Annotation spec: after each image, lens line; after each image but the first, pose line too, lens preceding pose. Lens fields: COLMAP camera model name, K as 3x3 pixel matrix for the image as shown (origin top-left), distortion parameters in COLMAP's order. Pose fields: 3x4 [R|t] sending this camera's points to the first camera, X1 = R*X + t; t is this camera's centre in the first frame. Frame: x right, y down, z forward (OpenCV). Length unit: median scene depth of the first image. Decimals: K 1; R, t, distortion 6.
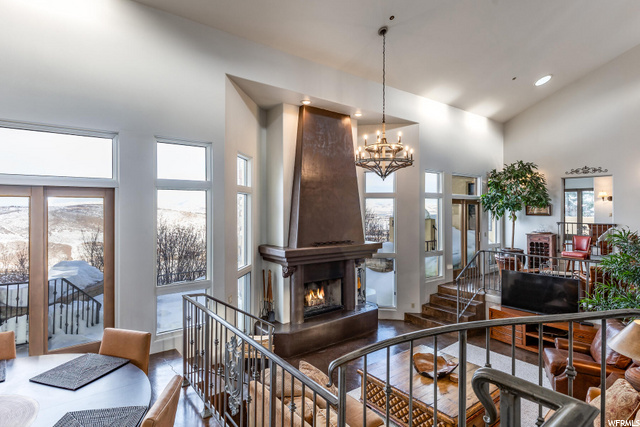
lens RADIAL K [[337.4, 0, 319.1], [0, 337.4, 209.3], [0, 0, 1]] dist [-0.000320, -0.000322]
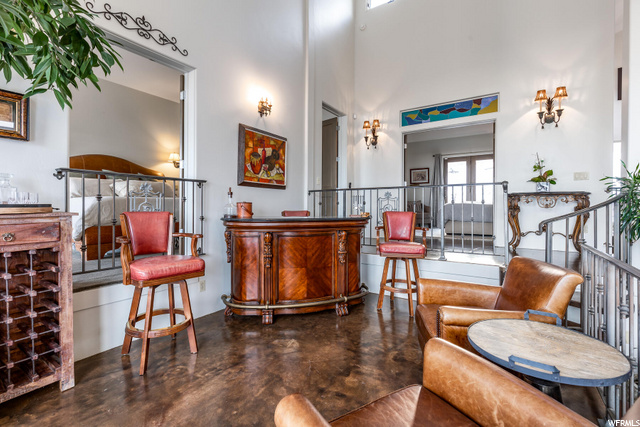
lens RADIAL K [[292.8, 0, 320.0], [0, 292.8, 213.5], [0, 0, 1]] dist [0.000915, 0.000161]
pose [[-0.328908, -0.026445, 0.943992, 0.521396], [-0.000487, 0.999612, 0.027834, 0.087488], [-0.944362, 0.008695, -0.328793, 1.123706]]
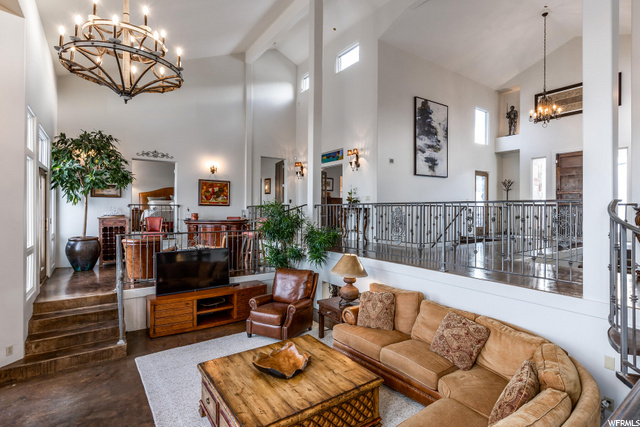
lens RADIAL K [[322.8, 0, 329.6], [0, 322.8, 211.3], [0, 0, 1]] dist [-0.001724, 0.000021]
pose [[0.021416, -0.007485, 0.999743, -0.246256], [-0.000766, 0.999972, 0.007503, 0.065026], [-0.999770, -0.000926, 0.021410, 0.528662]]
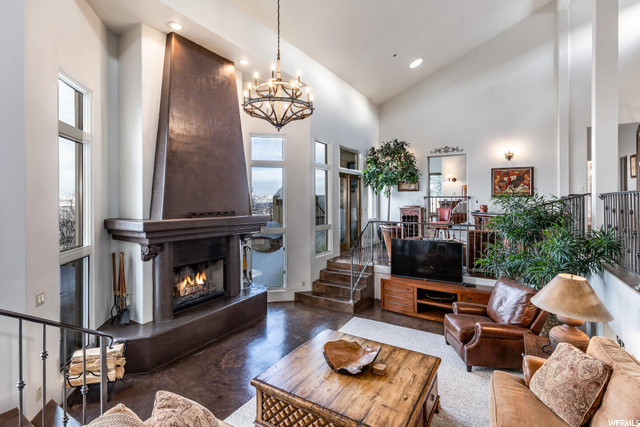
lens RADIAL K [[308.6, 0, 305.5], [0, 308.6, 199.4], [0, 0, 1]] dist [0.001906, -0.000197]
pose [[0.943824, -0.001718, 0.330444, 0.005926], [0.003395, 0.999984, -0.004497, 0.064570], [-0.330431, 0.005366, 0.943815, 0.221546]]
